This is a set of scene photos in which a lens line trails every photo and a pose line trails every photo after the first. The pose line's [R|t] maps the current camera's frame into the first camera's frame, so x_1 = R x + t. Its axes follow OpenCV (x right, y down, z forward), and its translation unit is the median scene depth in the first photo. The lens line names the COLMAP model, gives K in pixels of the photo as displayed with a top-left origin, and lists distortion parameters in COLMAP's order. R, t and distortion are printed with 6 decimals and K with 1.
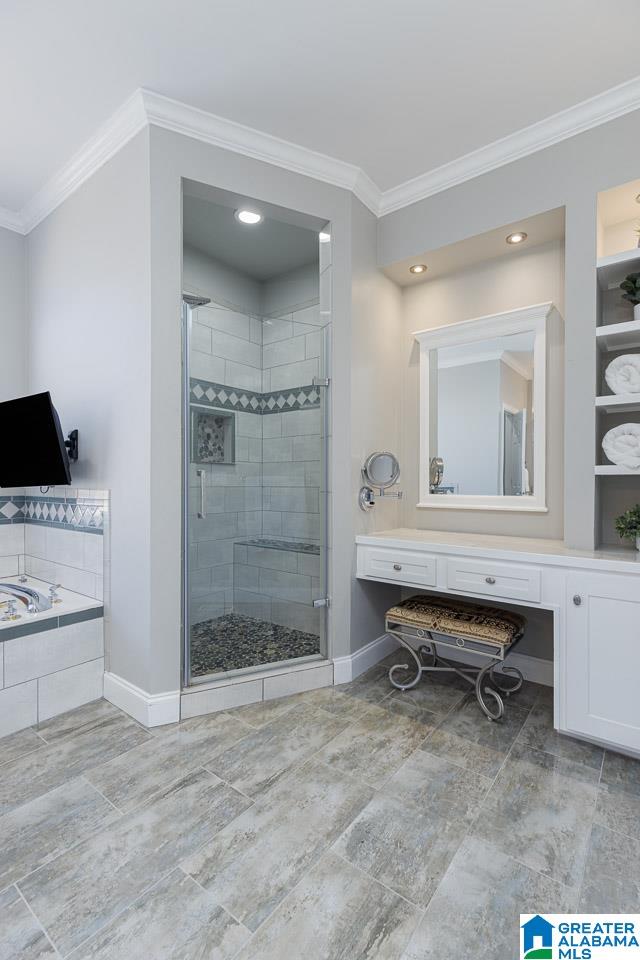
lens RADIAL K [[422.7, 0, 311.2], [0, 422.7, 482.9], [0, 0, 1]] dist [0.000227, 0.000164]
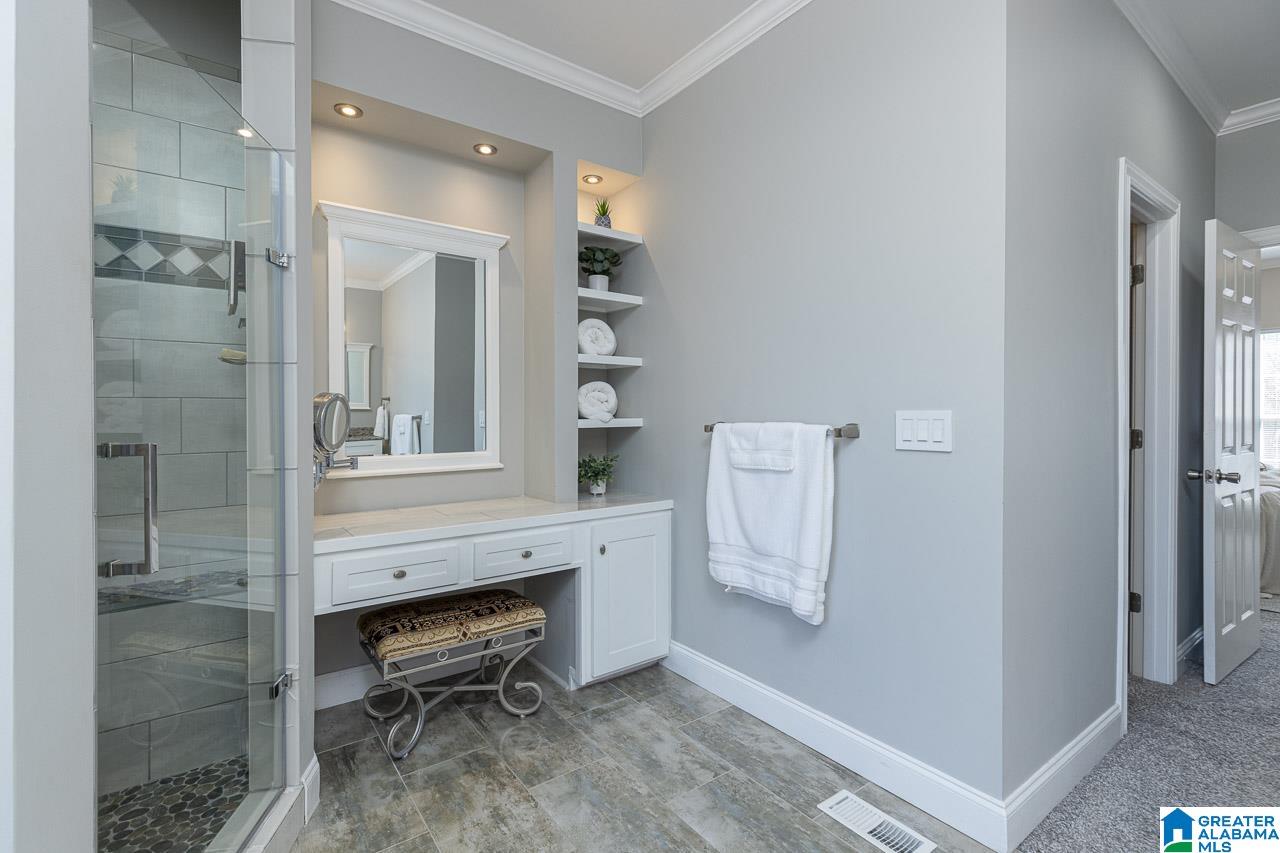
lens RADIAL K [[563.6, 0, 635.6], [0, 563.6, 419.3], [0, 0, 1]] dist [0.000227, 0.000164]
pose [[0.293377, -0.007606, 0.955966, -0.583068], [0.013791, 0.999898, 0.003723, -0.042396], [-0.955897, 0.012092, 0.293452, 0.435920]]
